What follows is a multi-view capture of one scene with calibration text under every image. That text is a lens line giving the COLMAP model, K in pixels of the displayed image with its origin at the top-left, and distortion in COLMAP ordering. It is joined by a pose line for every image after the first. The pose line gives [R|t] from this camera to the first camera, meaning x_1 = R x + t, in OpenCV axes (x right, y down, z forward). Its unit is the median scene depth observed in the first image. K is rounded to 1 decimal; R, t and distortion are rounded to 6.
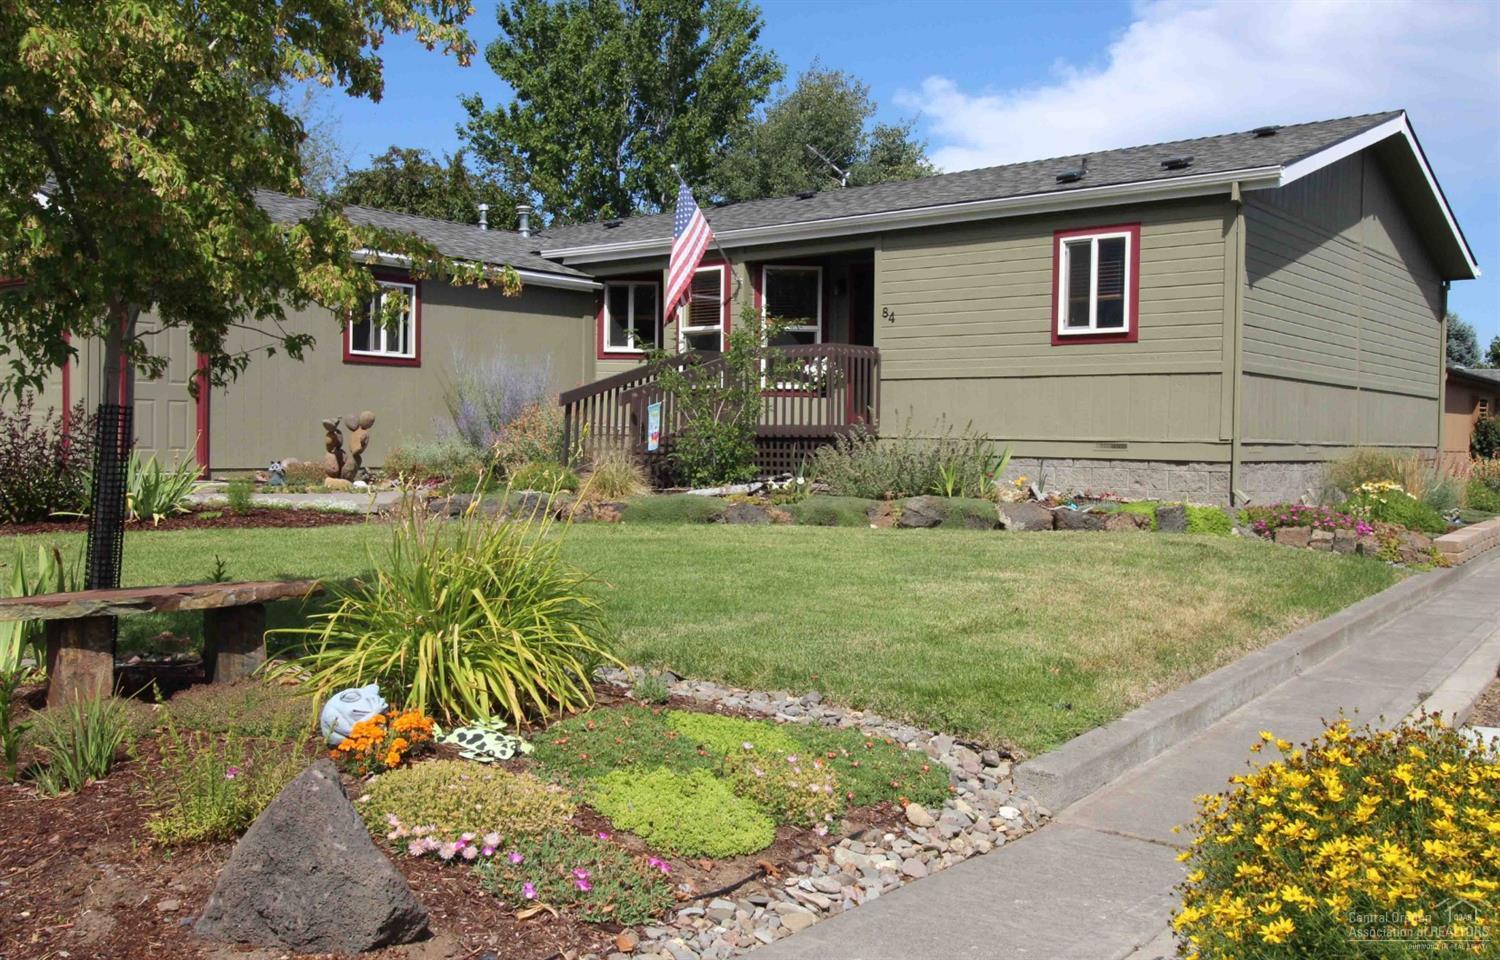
lens RADIAL K [[1297.8, 0, 674.3], [0, 1297.8, 493.8], [0, 0, 1]] dist [0.013125, 0.015929]
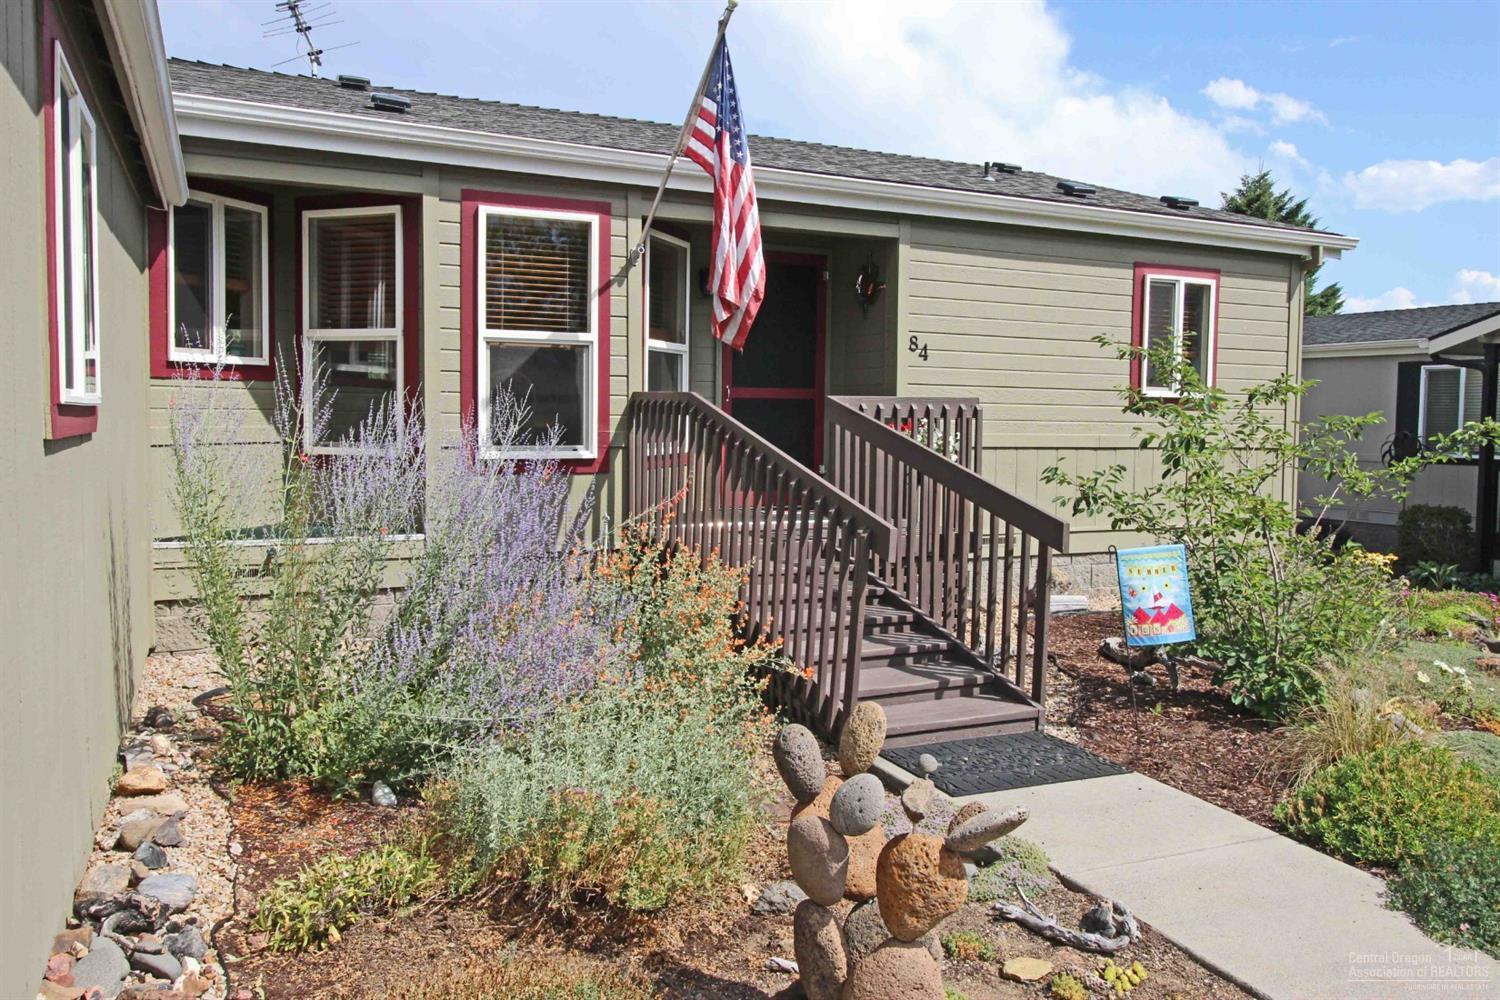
lens RADIAL K [[1134.3, 0, 751.1], [0, 1134.3, 496.6], [0, 0, 1]] dist [0.005258, -0.001518]
pose [[0.373675, -0.084733, 0.923681, -0.430341], [0.031495, 0.996404, 0.078663, -0.121334], [-0.927025, -0.000303, 0.375000, 0.946228]]
